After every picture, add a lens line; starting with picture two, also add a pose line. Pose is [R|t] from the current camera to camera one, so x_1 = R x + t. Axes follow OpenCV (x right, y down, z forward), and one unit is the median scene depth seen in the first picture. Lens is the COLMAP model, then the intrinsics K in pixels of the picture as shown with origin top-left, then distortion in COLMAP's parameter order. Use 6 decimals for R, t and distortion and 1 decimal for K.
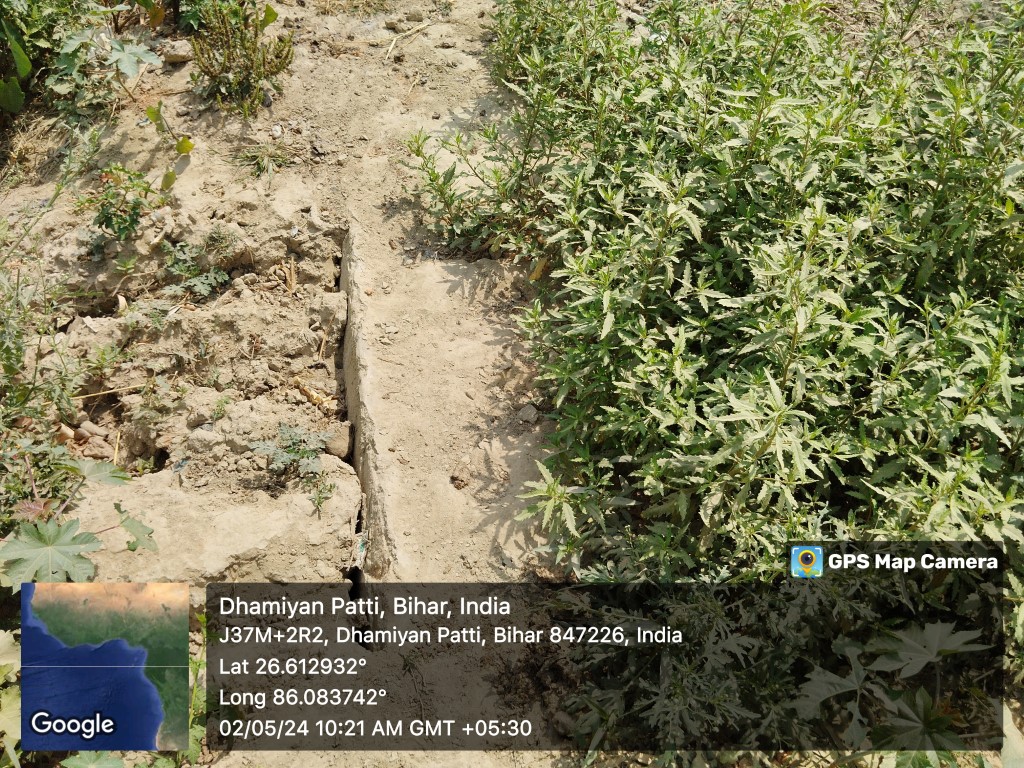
lens RADIAL K [[855.2, 0, 515.1], [0, 855.2, 386.0], [0, 0, 1]] dist [0.073087, -0.150625]
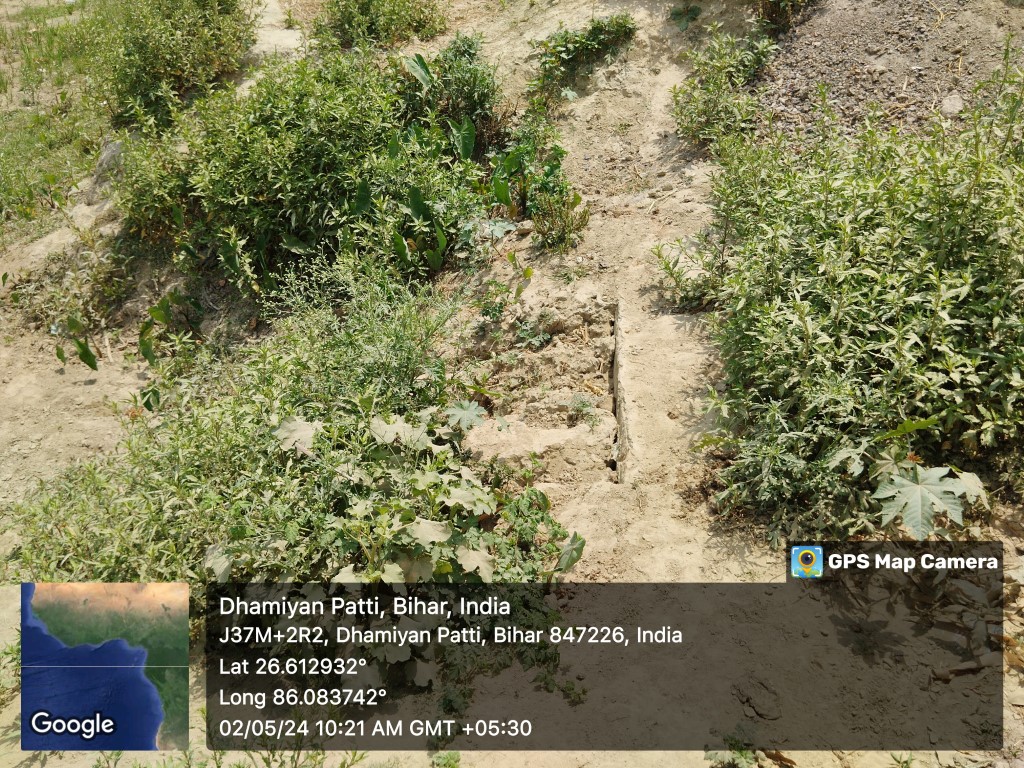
lens RADIAL K [[855.2, 0, 514.4], [0, 855.2, 384.2], [0, 0, 1]] dist [0.073087, -0.150625]
pose [[0.926603, -0.075008, -0.368484, 0.220798], [-0.013970, 0.972361, -0.233063, 0.360284], [0.375782, 0.221105, 0.899945, -0.536975]]
